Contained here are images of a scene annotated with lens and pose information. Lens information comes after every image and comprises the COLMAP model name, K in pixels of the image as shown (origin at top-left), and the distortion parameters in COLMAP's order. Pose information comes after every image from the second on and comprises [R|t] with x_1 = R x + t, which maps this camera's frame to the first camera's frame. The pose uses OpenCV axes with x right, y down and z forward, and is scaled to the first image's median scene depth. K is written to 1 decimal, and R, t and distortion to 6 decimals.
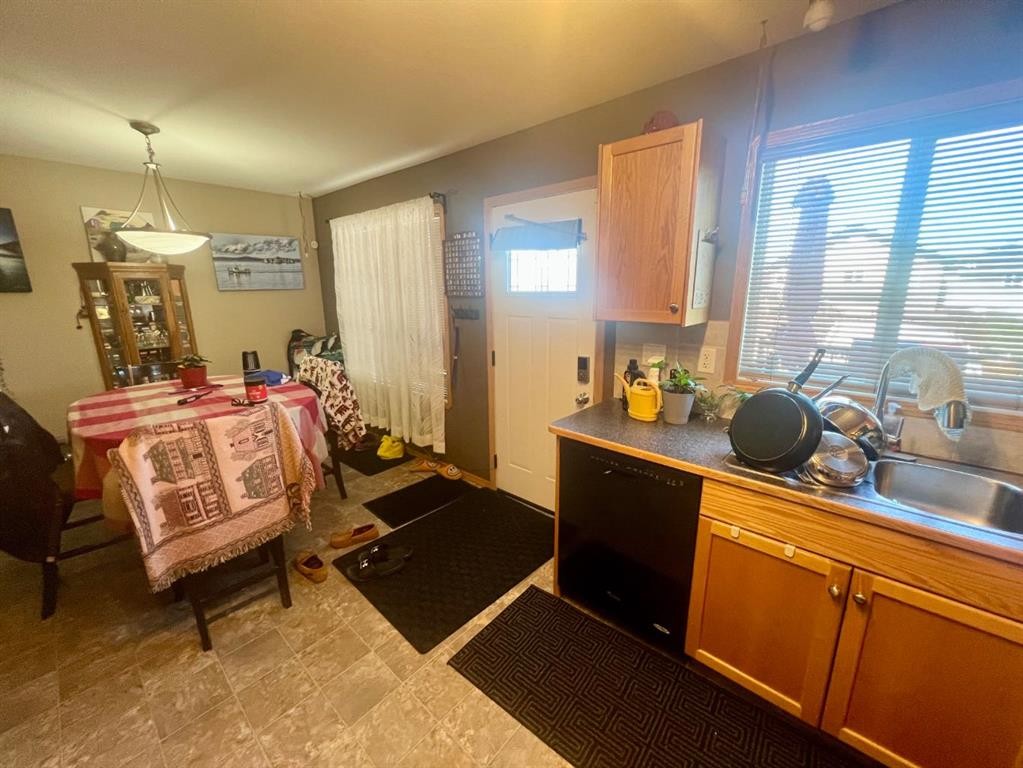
lens RADIAL K [[420.2, 0, 511.2], [0, 420.2, 381.2], [0, 0, 1]] dist [-0.001614, 0.000085]
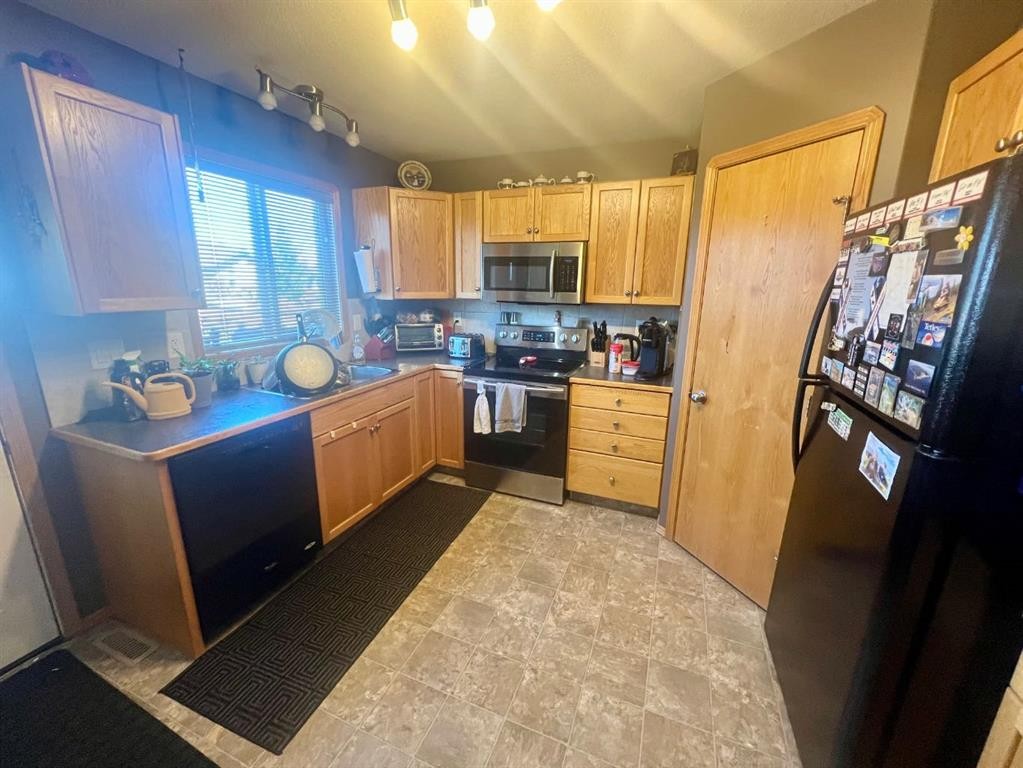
lens RADIAL K [[420.2, 0, 511.2], [0, 420.2, 381.2], [0, 0, 1]] dist [-0.001614, 0.000085]
pose [[-0.342407, -0.214084, 0.914836, -0.943367], [0.200337, 0.934666, 0.293707, -0.129181], [-0.917945, 0.283843, -0.277148, 0.683616]]
